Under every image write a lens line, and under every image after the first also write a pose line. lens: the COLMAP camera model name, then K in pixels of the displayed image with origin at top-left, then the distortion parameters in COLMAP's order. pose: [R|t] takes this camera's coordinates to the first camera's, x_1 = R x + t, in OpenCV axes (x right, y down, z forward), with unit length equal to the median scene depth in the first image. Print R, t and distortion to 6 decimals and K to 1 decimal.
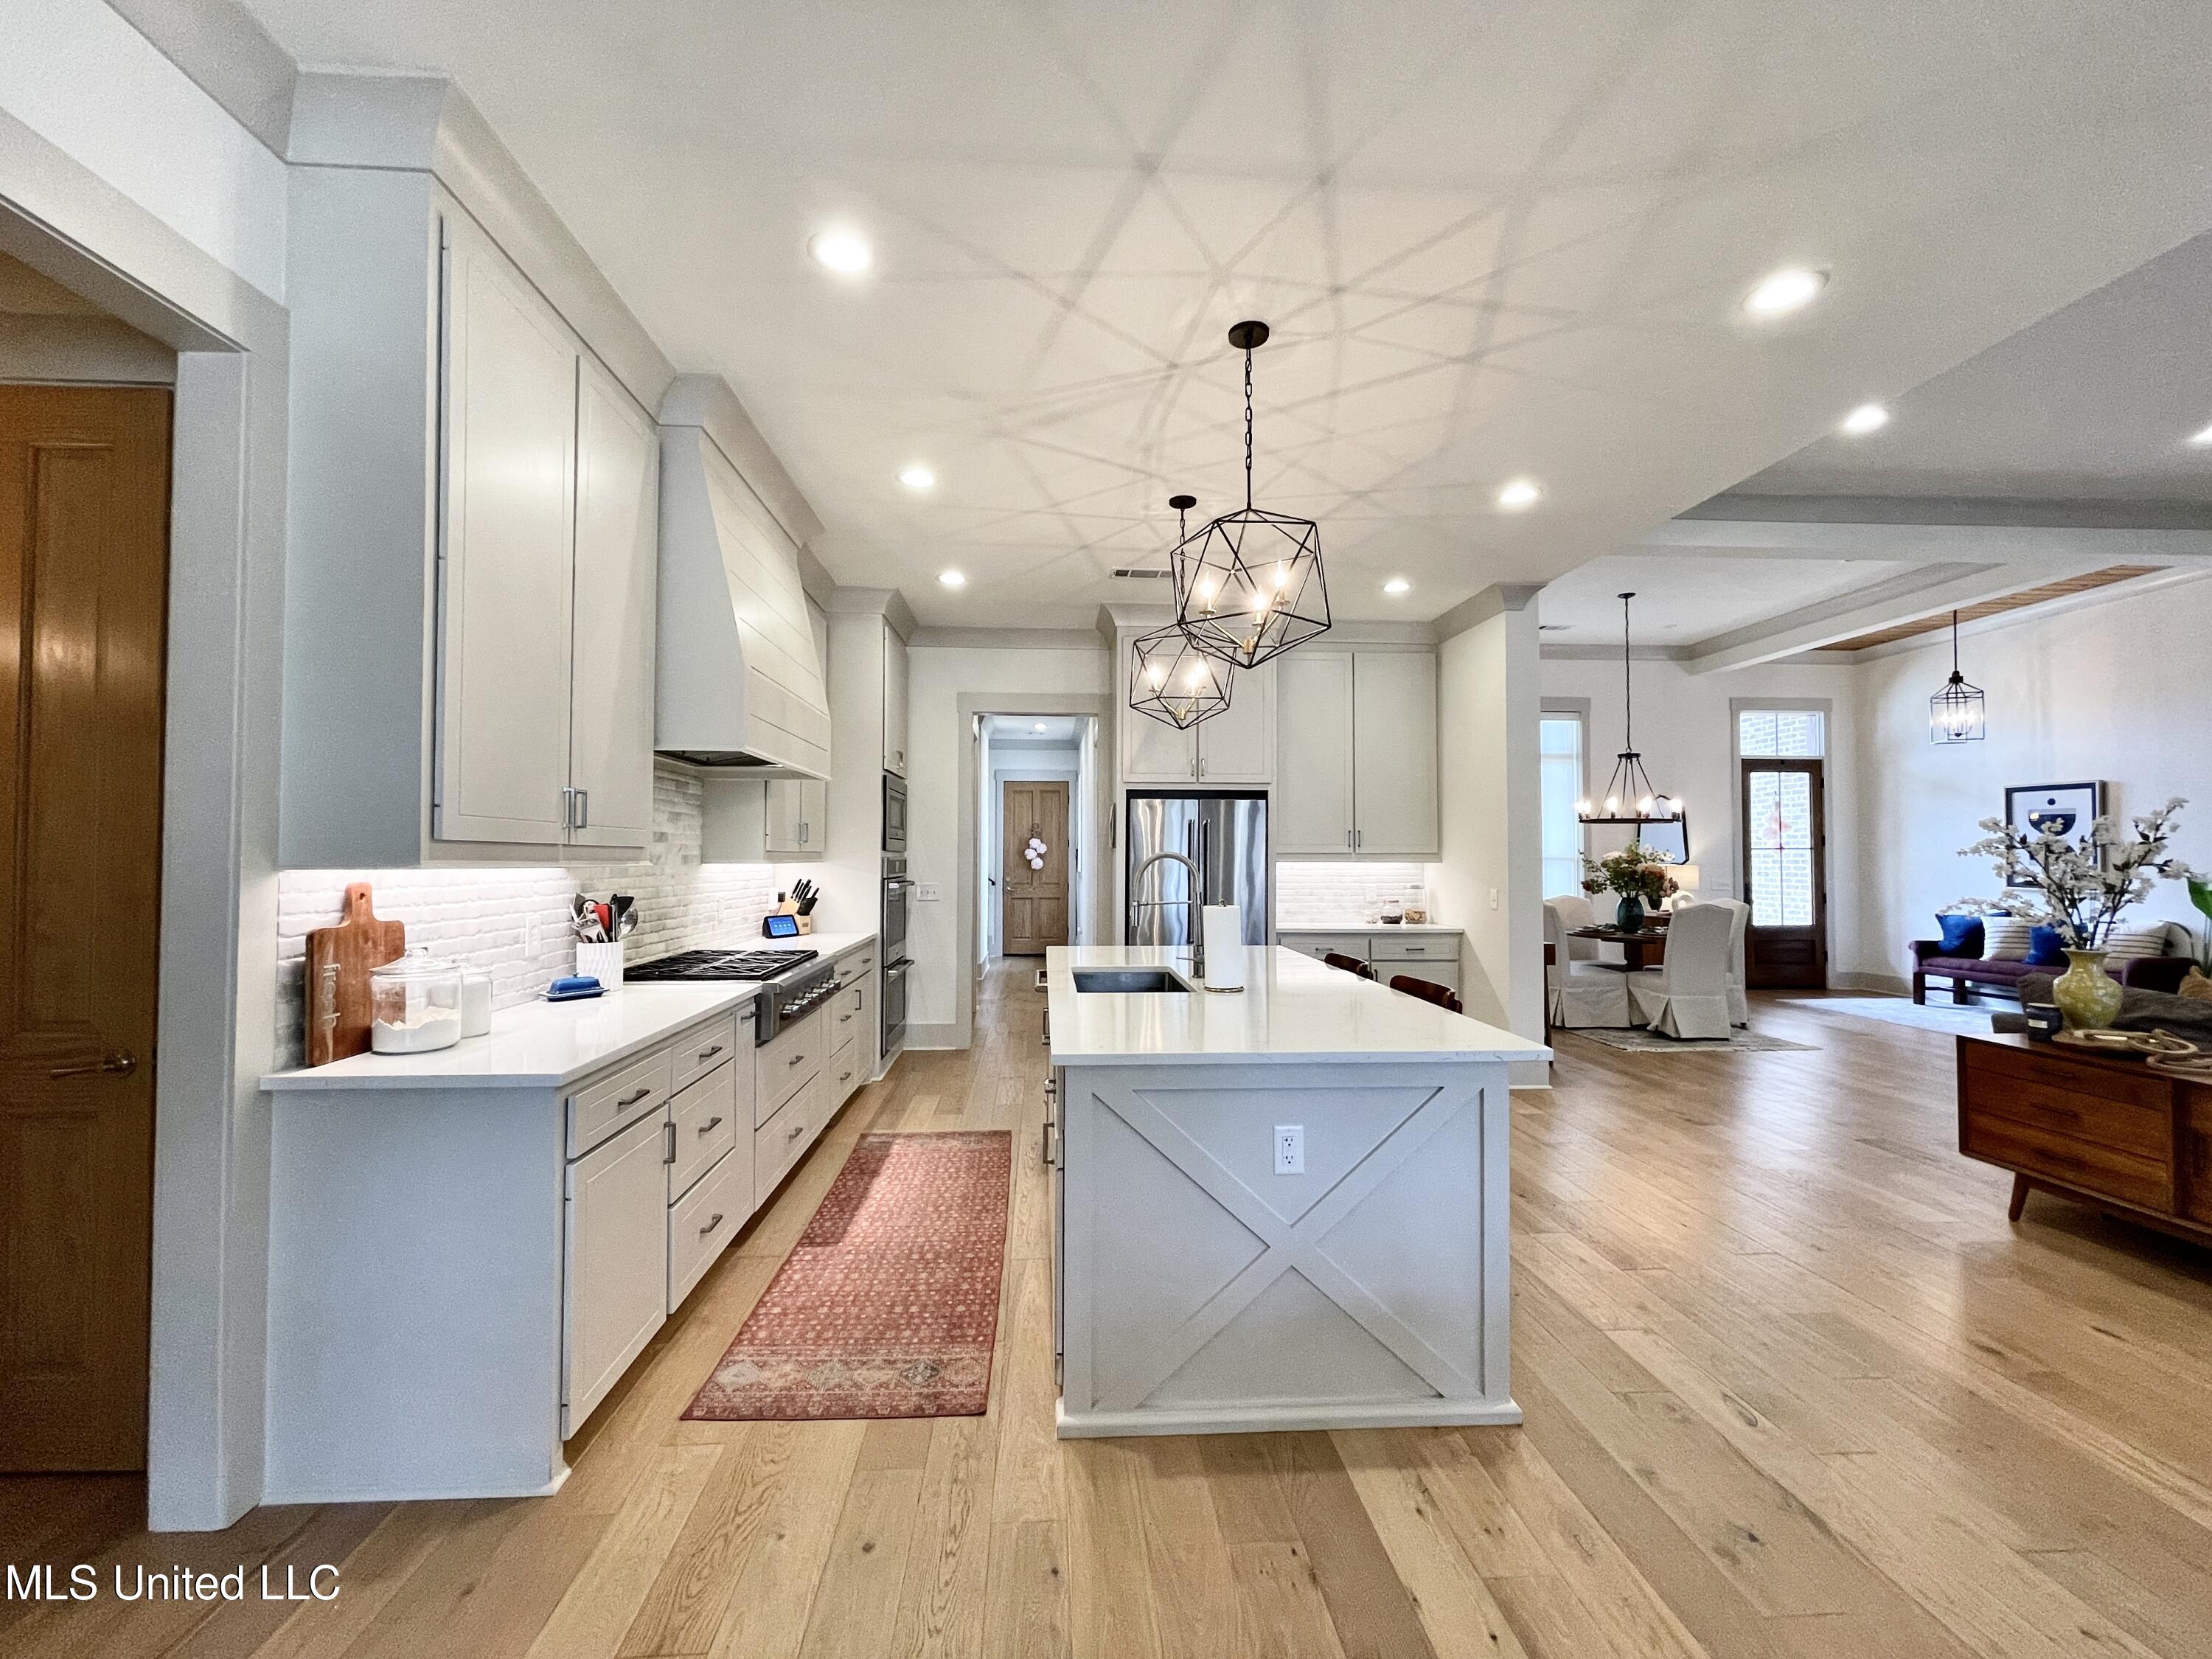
lens RADIAL K [[889.8, 0, 1093.0], [0, 889.8, 836.3], [0, 0, 1]] dist [-0.001361, 0.000470]
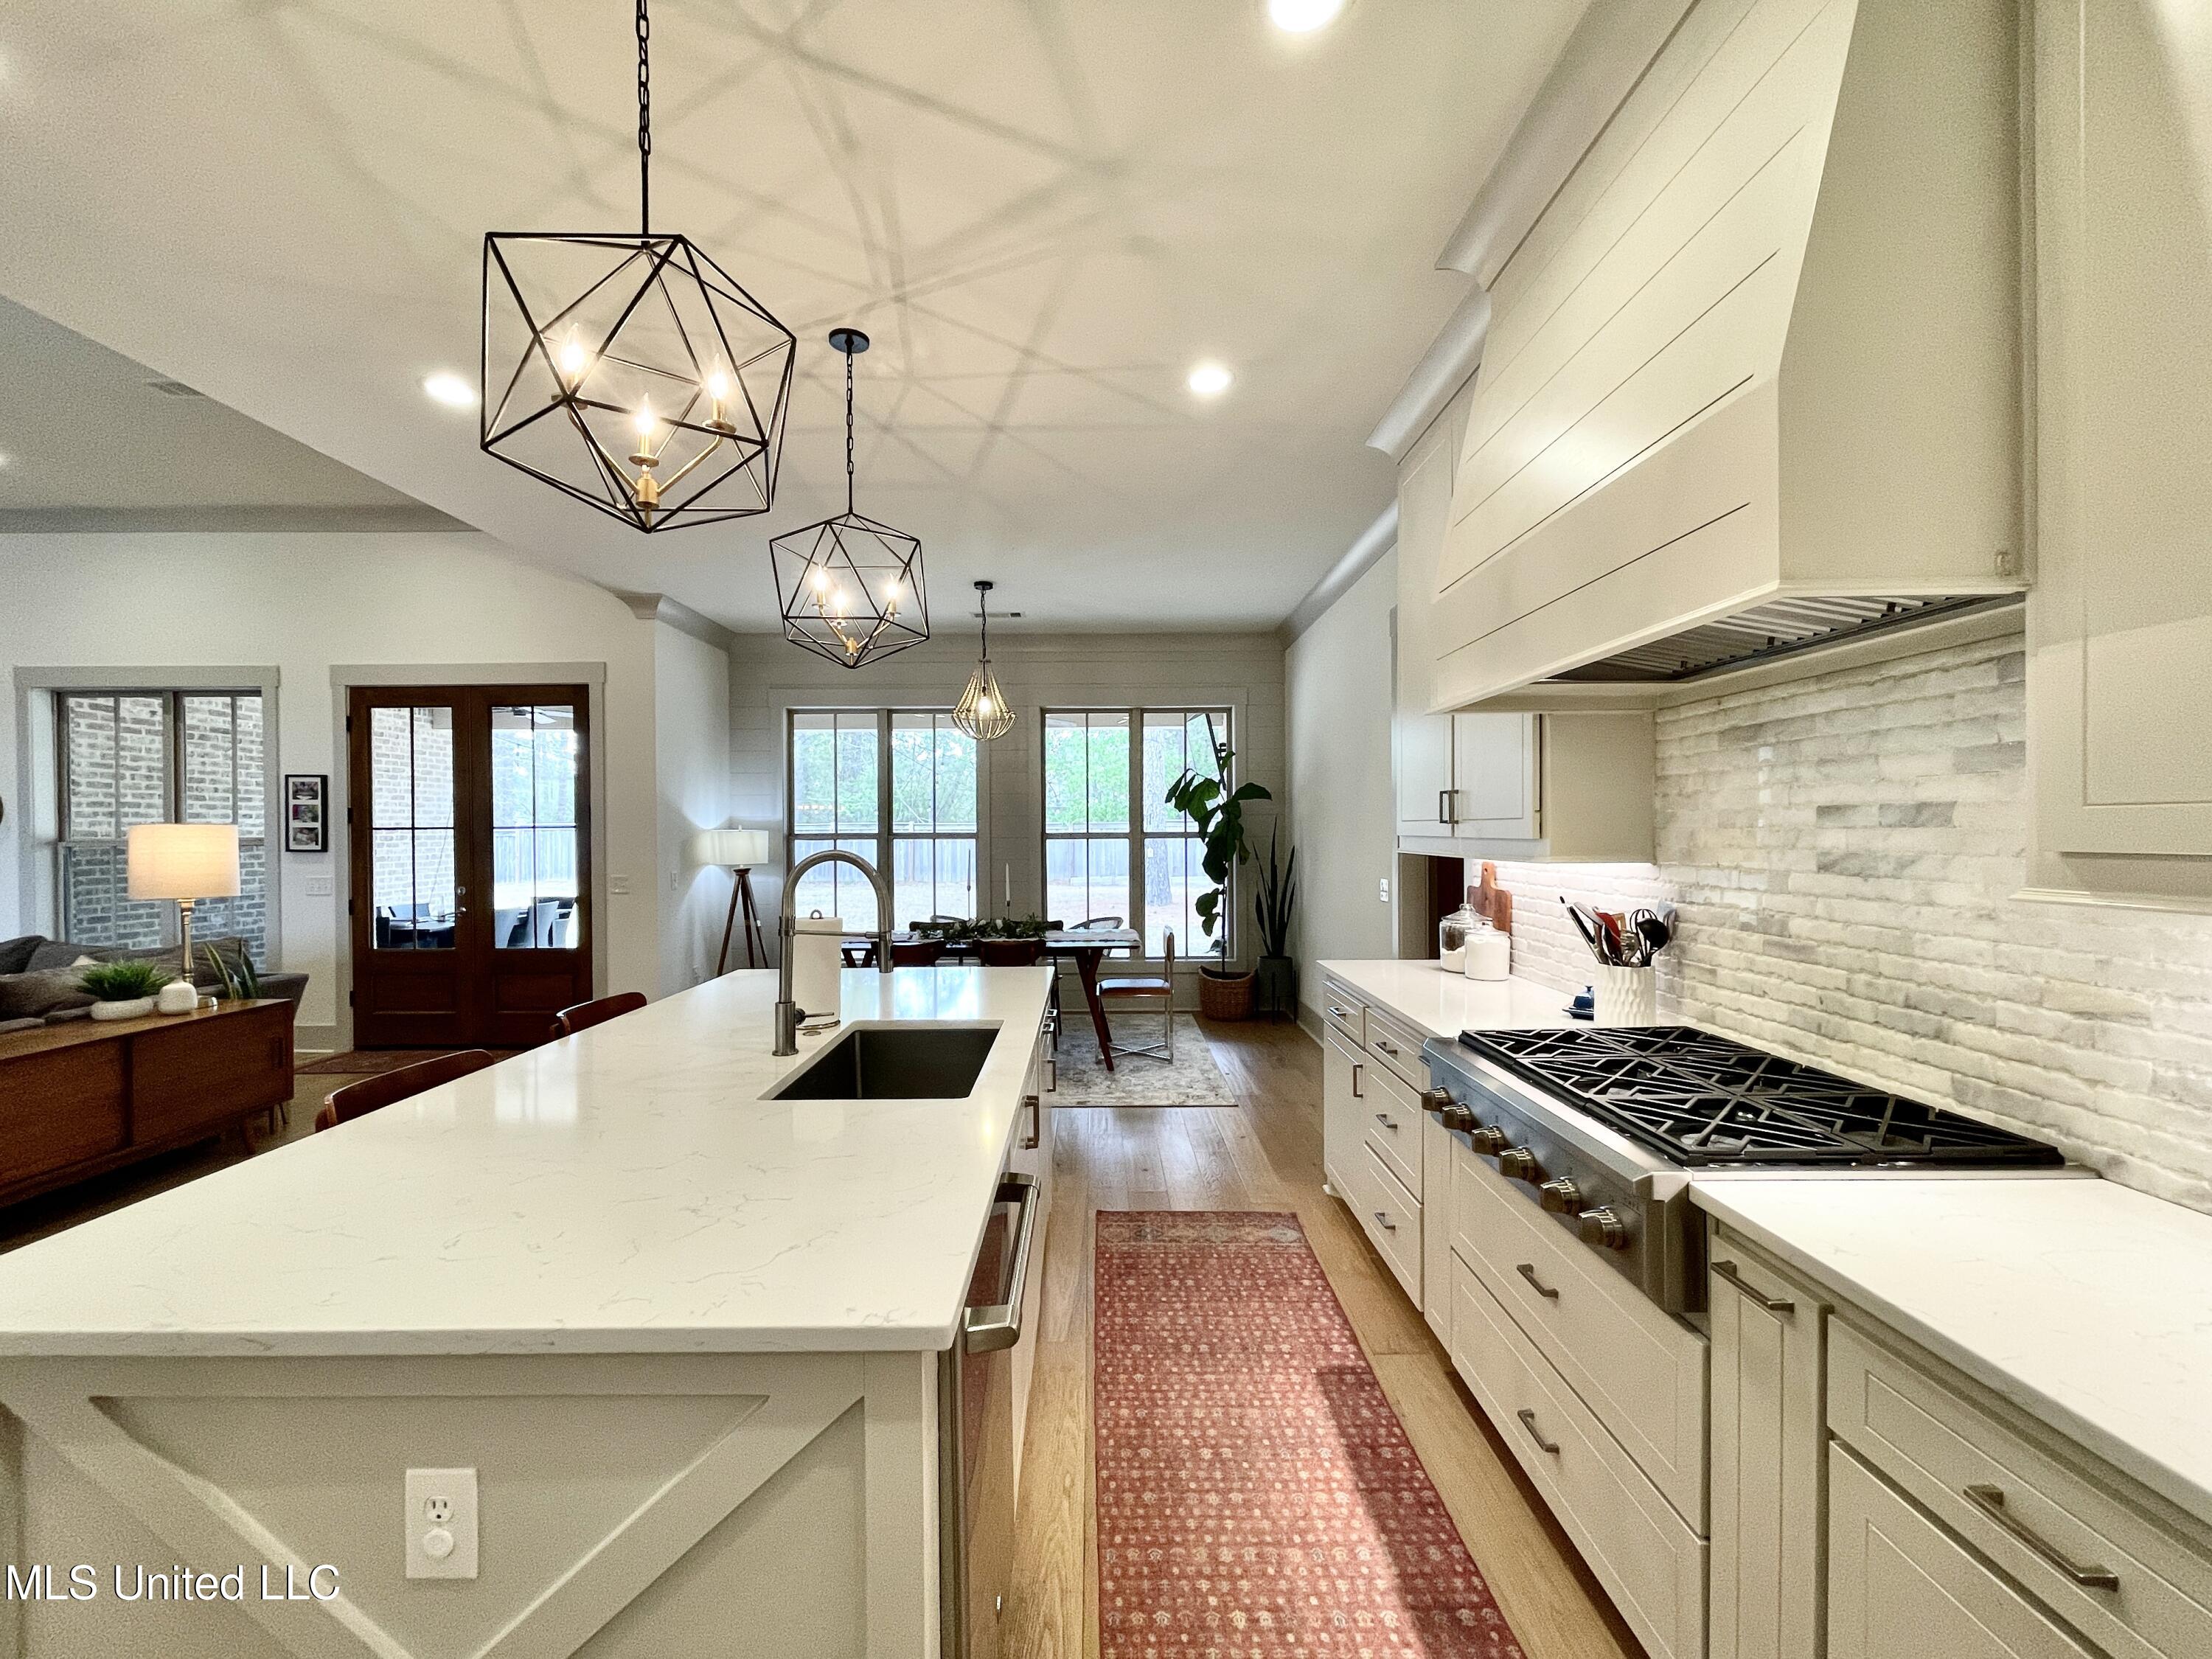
lens RADIAL K [[889.8, 0, 1093.0], [0, 889.8, 836.3], [0, 0, 1]] dist [-0.001361, 0.000470]
pose [[-0.998247, 0.003416, 0.059086, -0.077311], [0.002365, 0.999838, -0.017840, 0.011772], [-0.059137, -0.017669, -0.998093, 0.947824]]
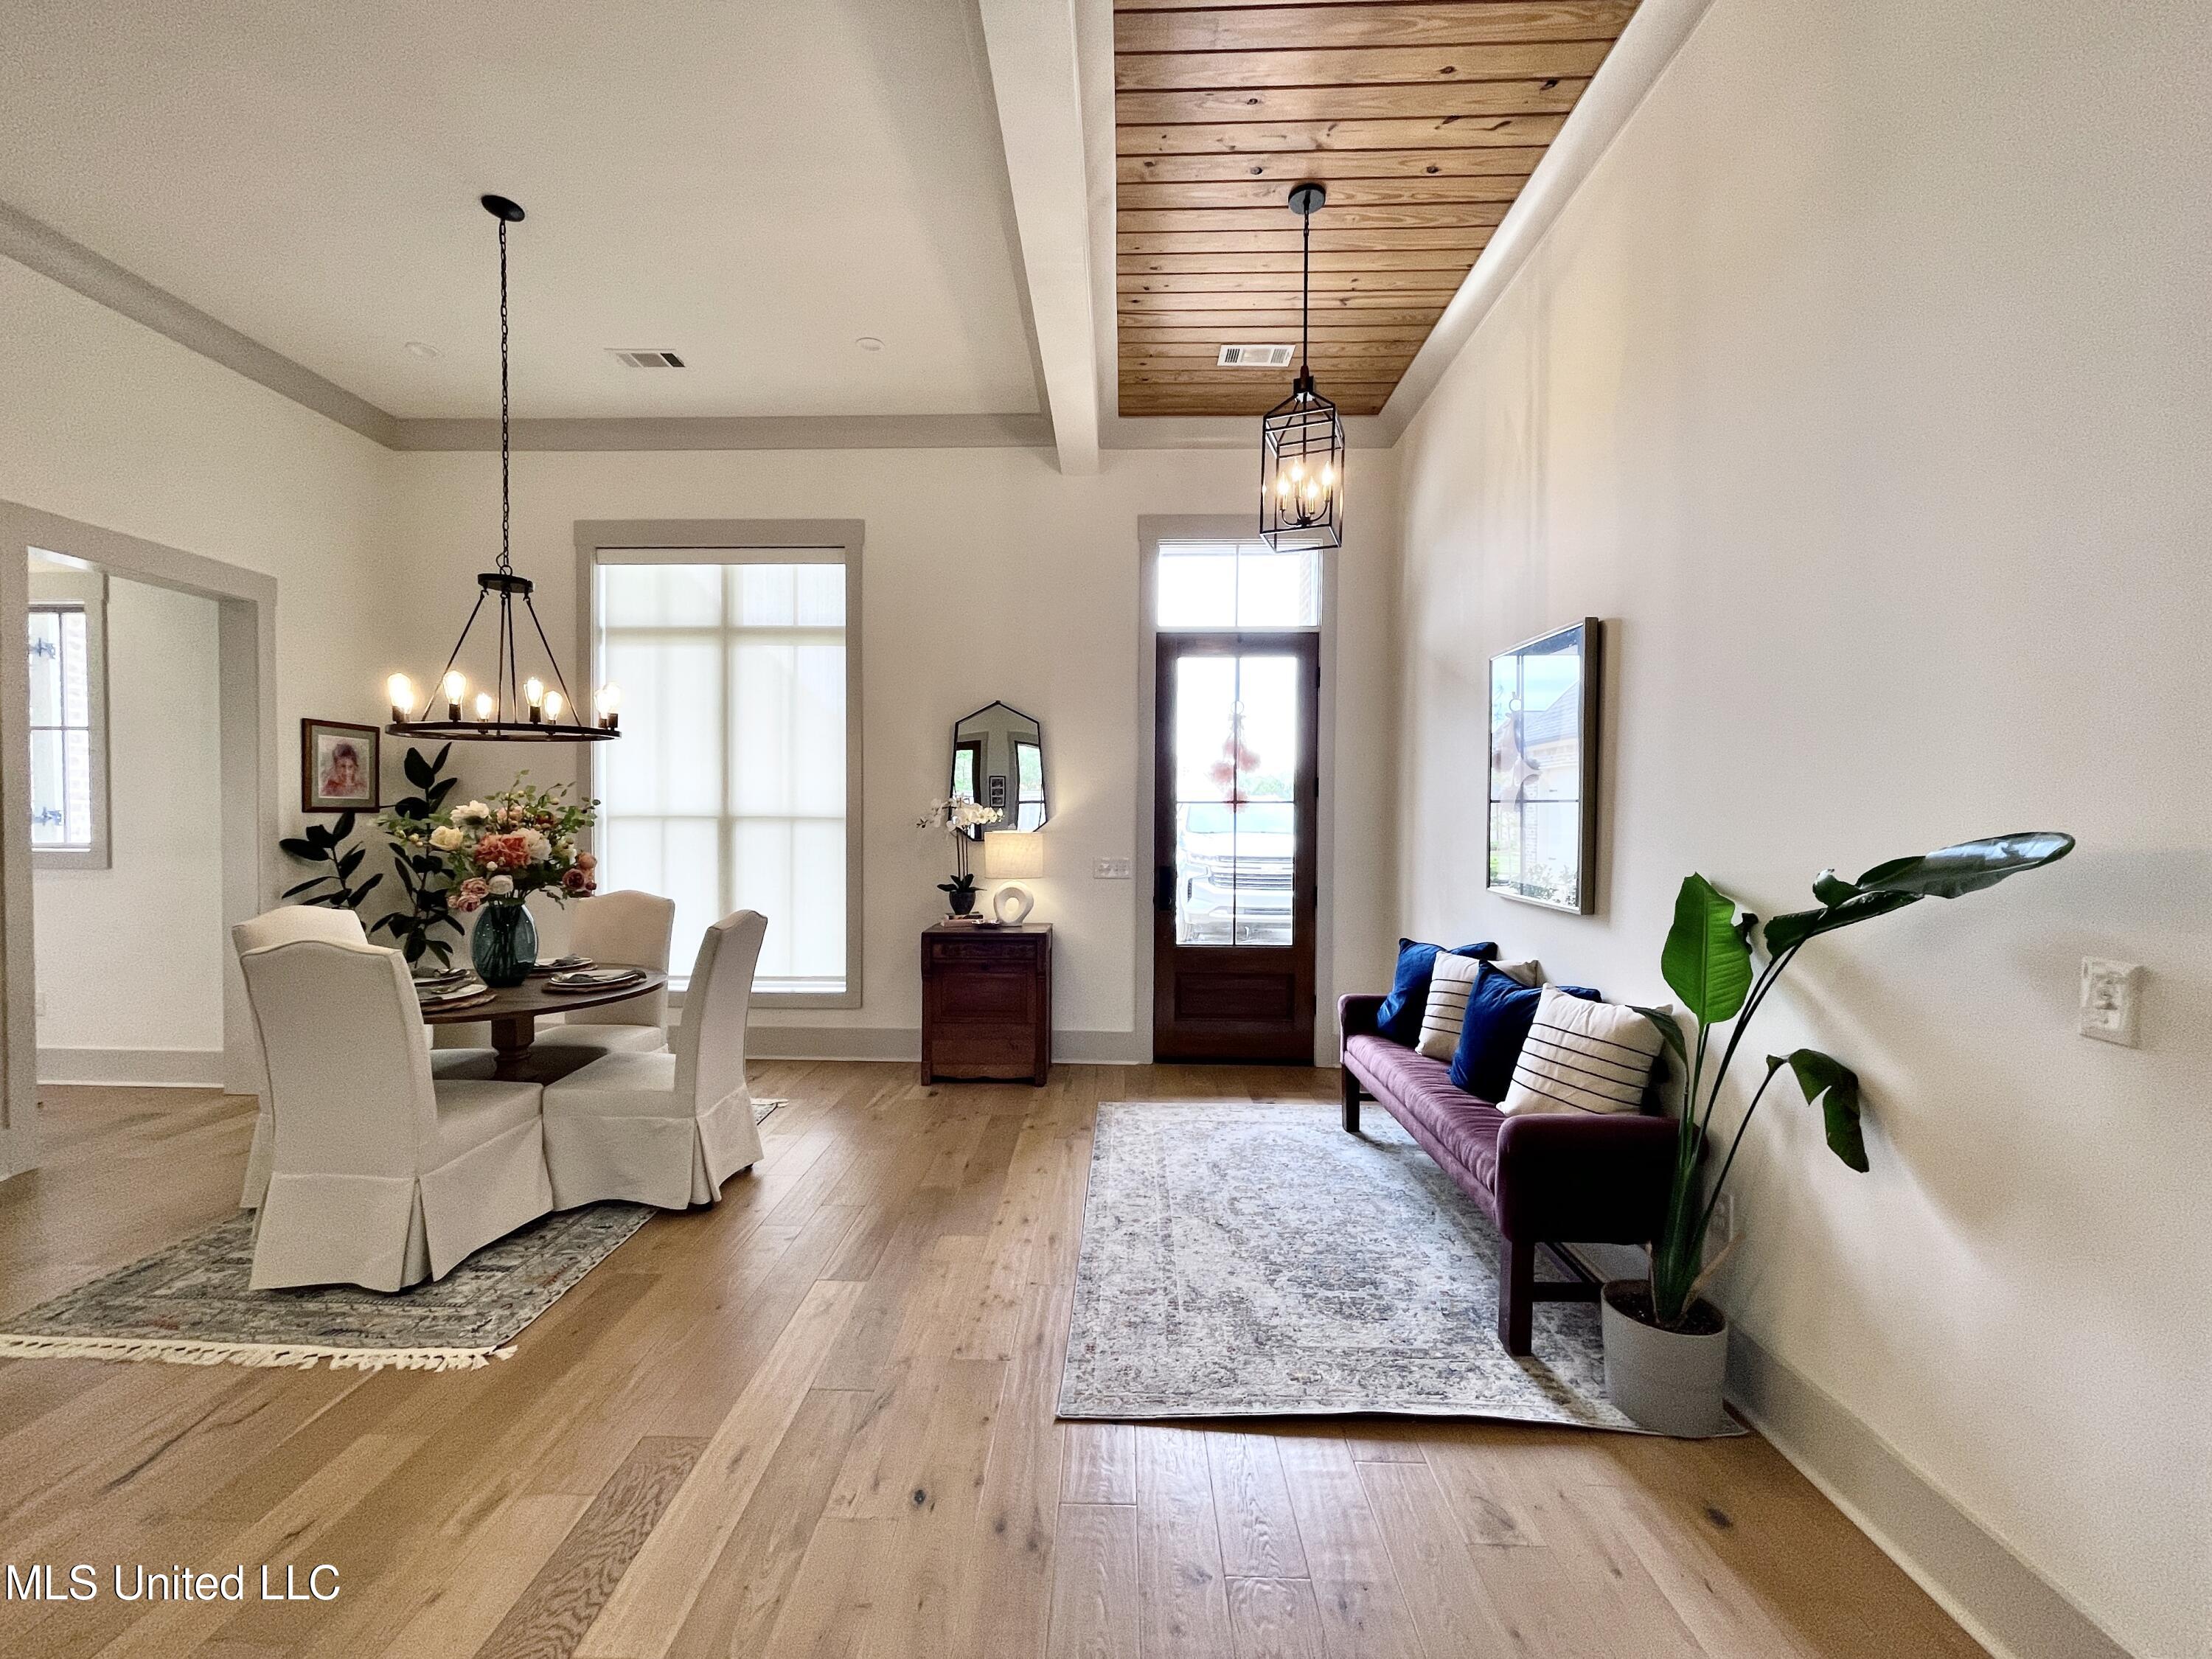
lens RADIAL K [[889.8, 0, 1093.0], [0, 889.8, 836.3], [0, 0, 1]] dist [-0.001361, 0.000470]
pose [[0.996176, 0.007487, -0.087049, 1.196189], [-0.003550, 0.998967, 0.045295, 0.017418], [0.087298, -0.044813, 0.995174, 0.751620]]
